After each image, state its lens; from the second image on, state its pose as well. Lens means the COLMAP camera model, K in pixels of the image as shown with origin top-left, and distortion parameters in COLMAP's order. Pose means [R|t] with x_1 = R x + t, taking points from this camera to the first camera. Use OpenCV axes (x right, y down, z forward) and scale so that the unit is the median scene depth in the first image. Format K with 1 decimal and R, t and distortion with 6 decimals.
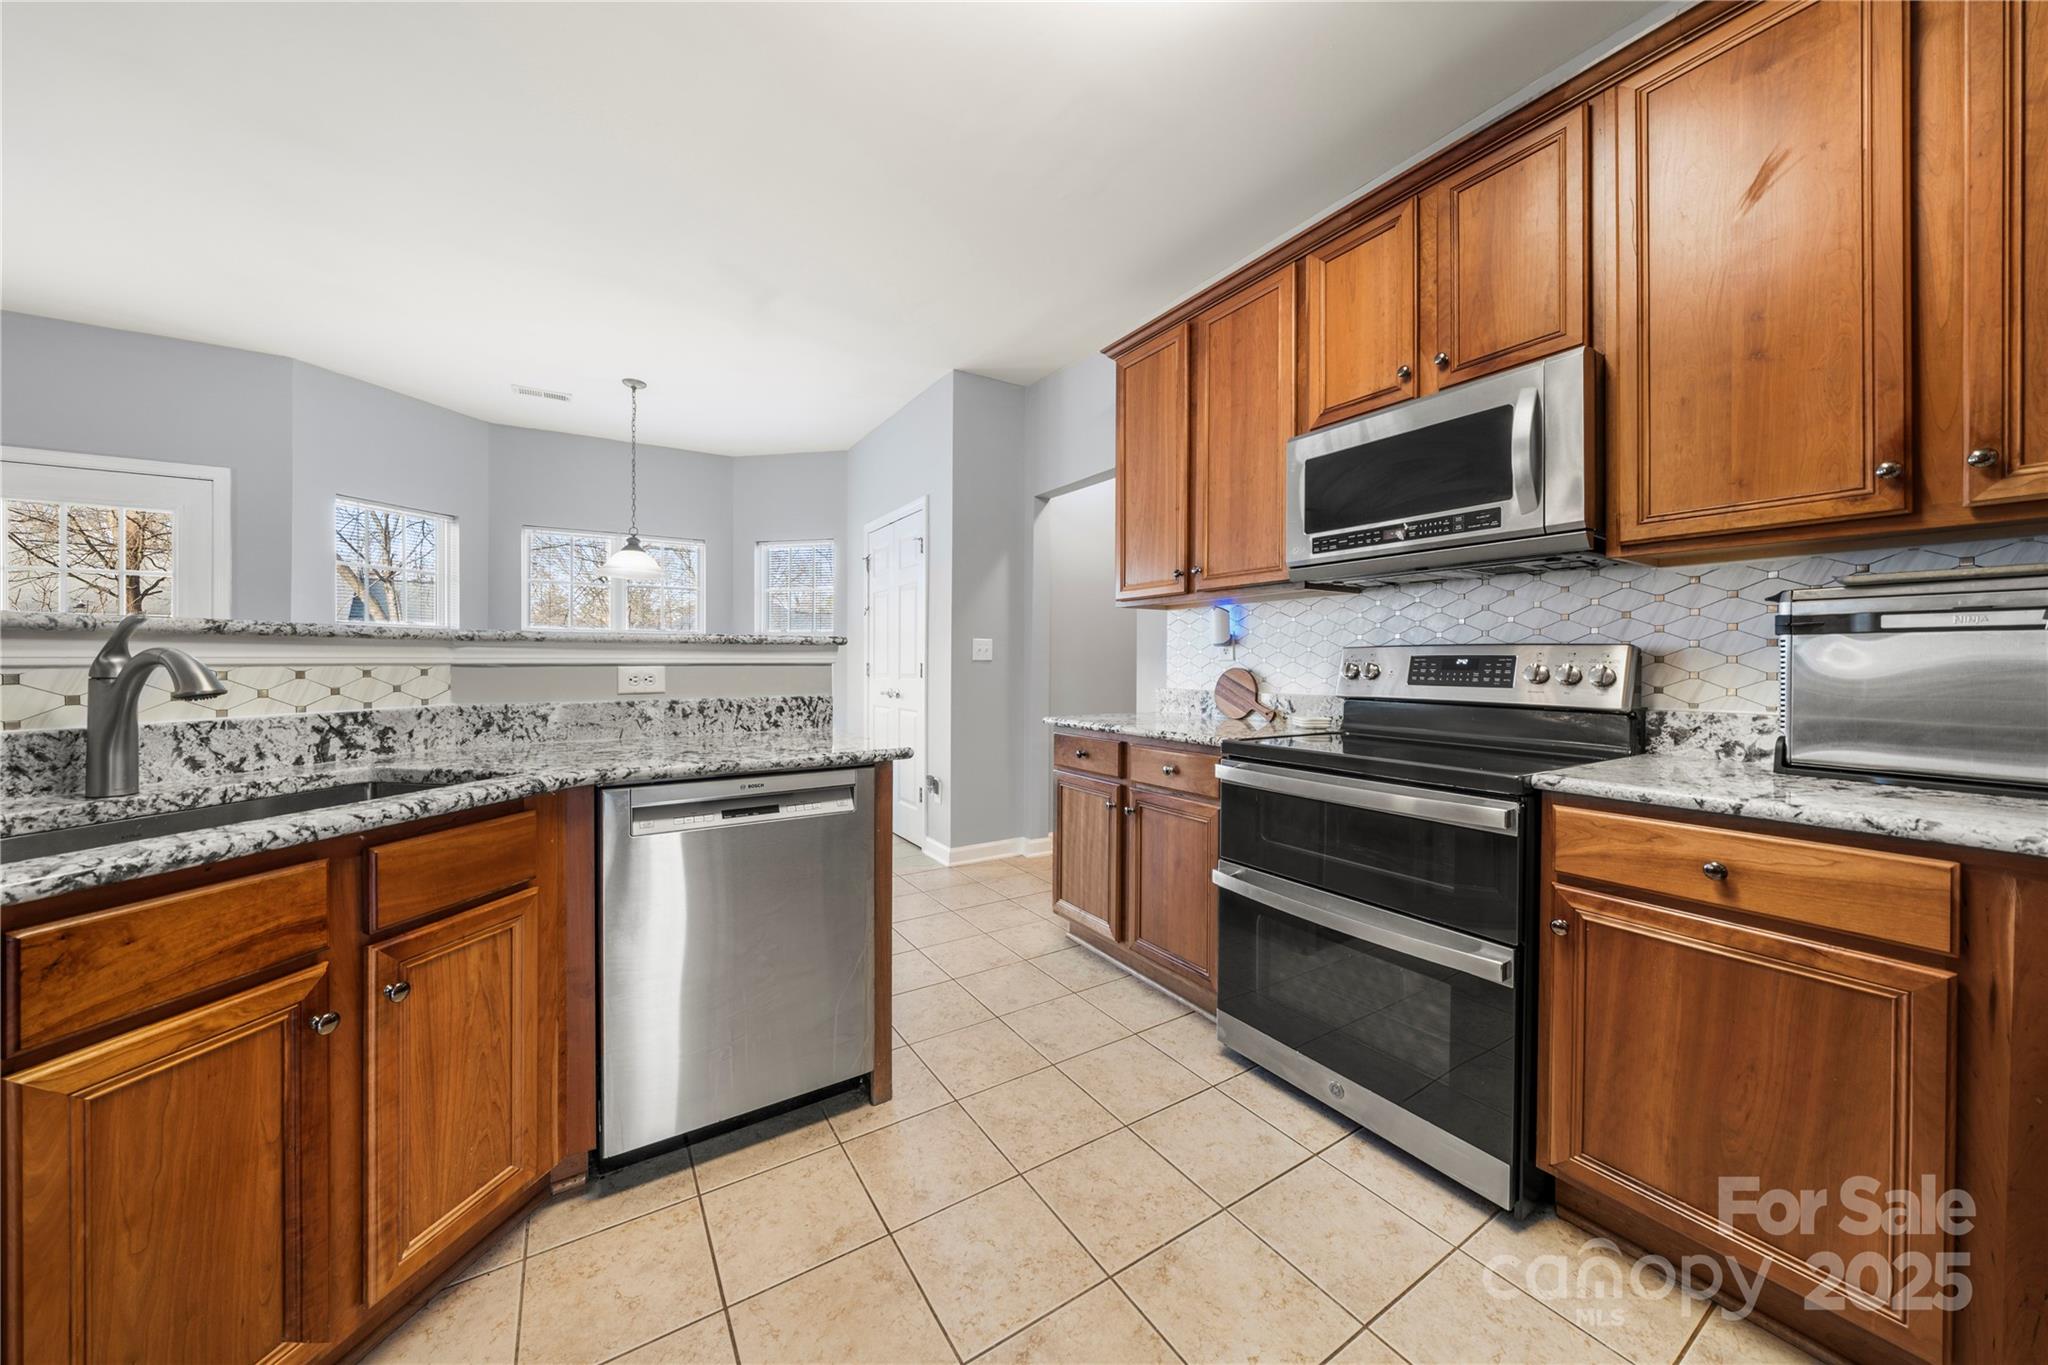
lens RADIAL K [[706.4, 0, 1022.4], [0, 706.4, 667.8], [0, 0, 1]] dist [-0.005822, 0.000369]
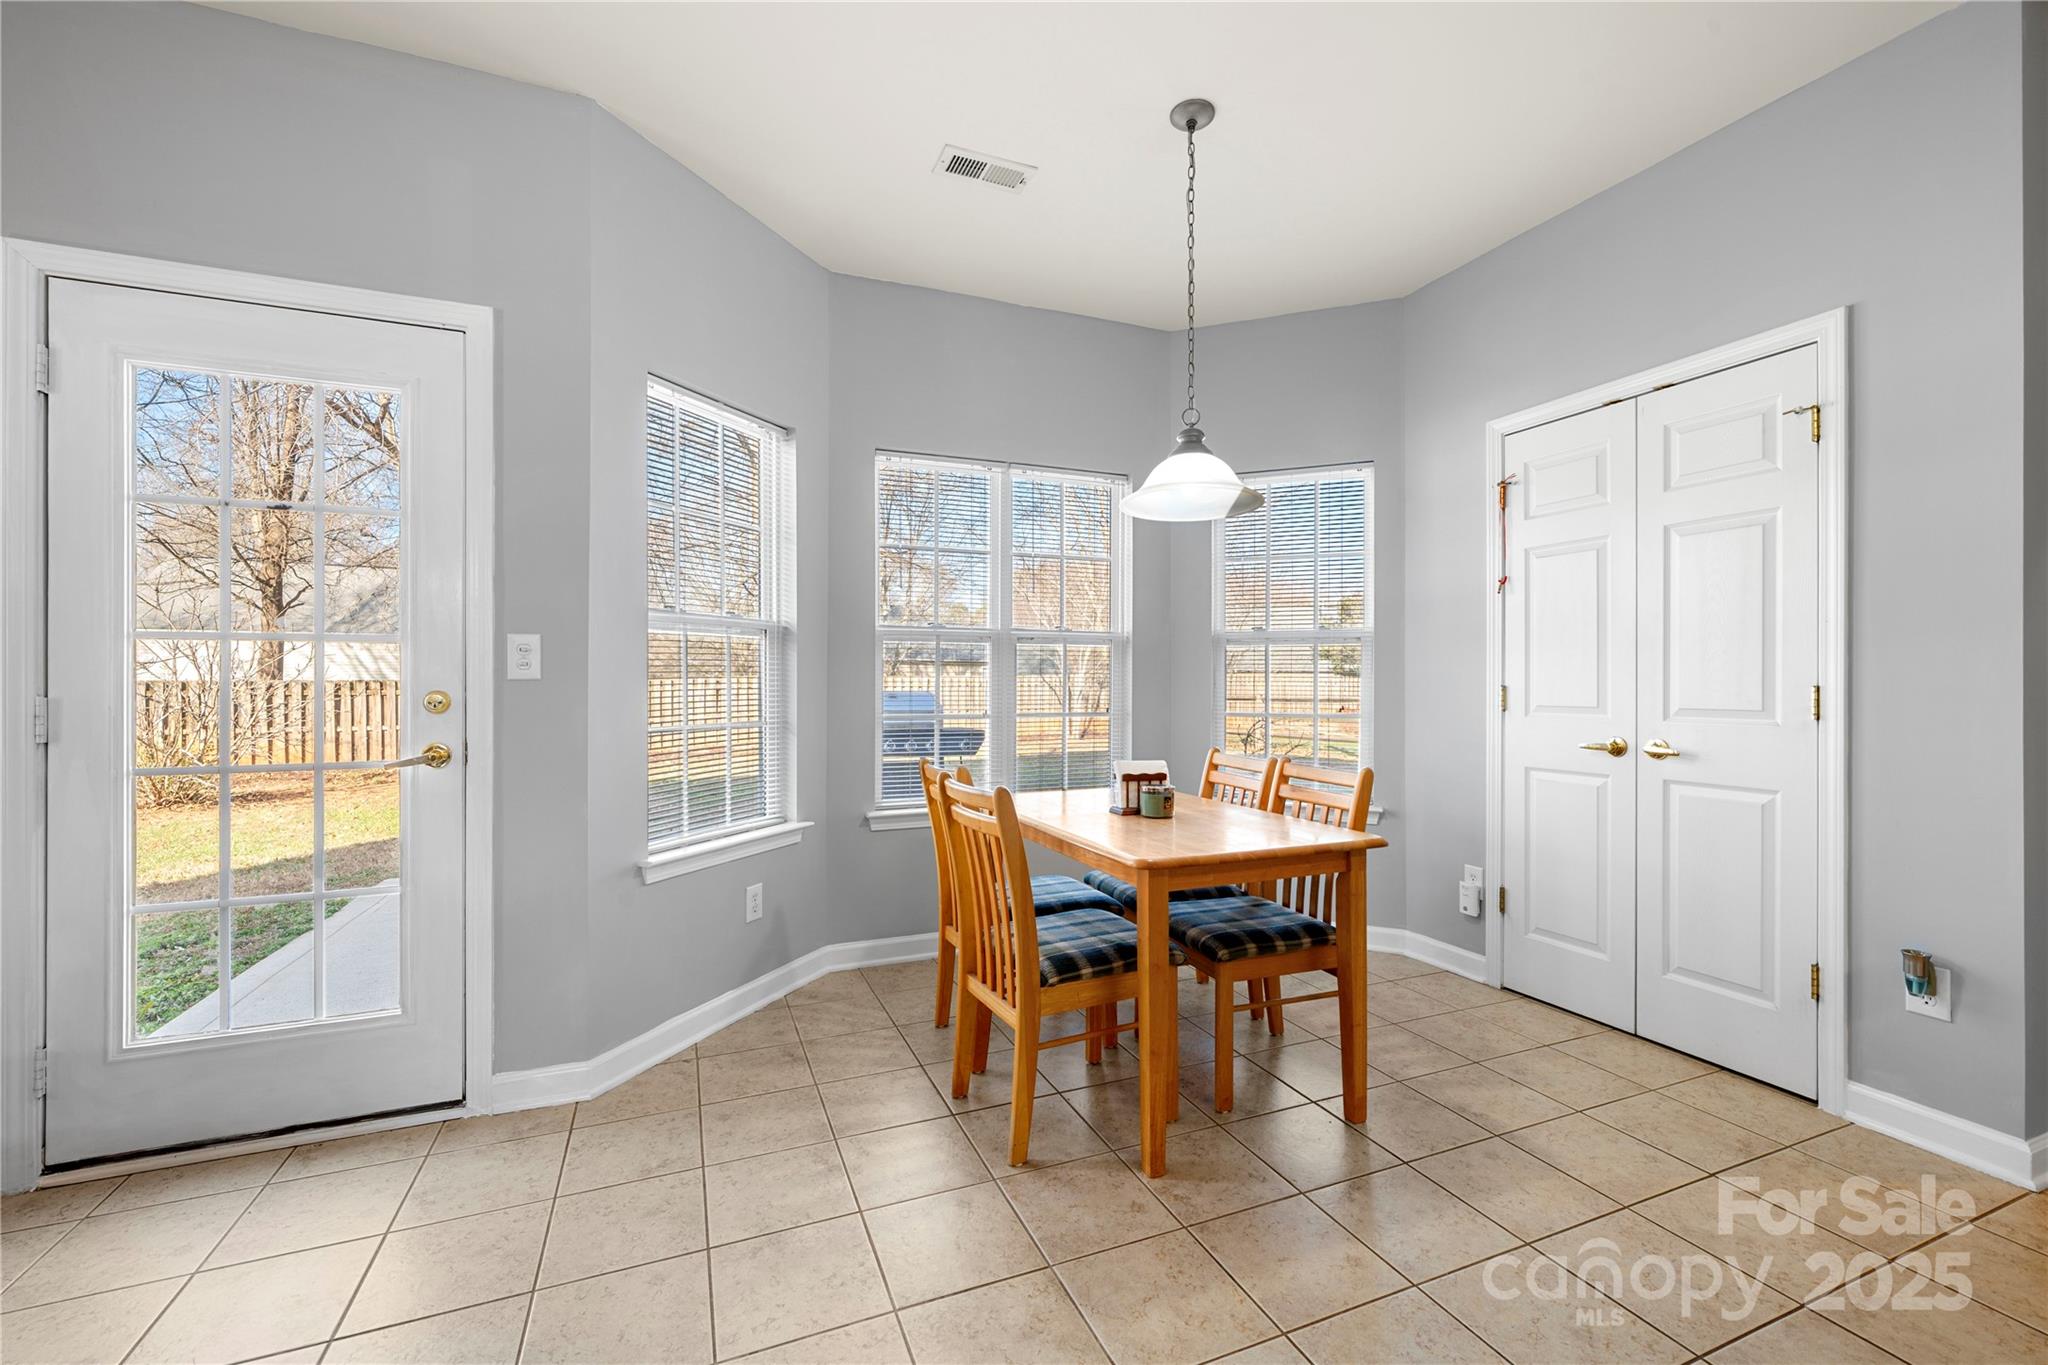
lens RADIAL K [[882.5, 0, 1062.2], [0, 882.5, 689.9], [0, 0, 1]] dist [0.003733, 0.000739]
pose [[0.985624, 0.003056, -0.168927, -0.534061], [-0.003354, 0.999993, -0.001476, -0.002477], [0.168921, 0.002022, 0.985627, 0.378767]]
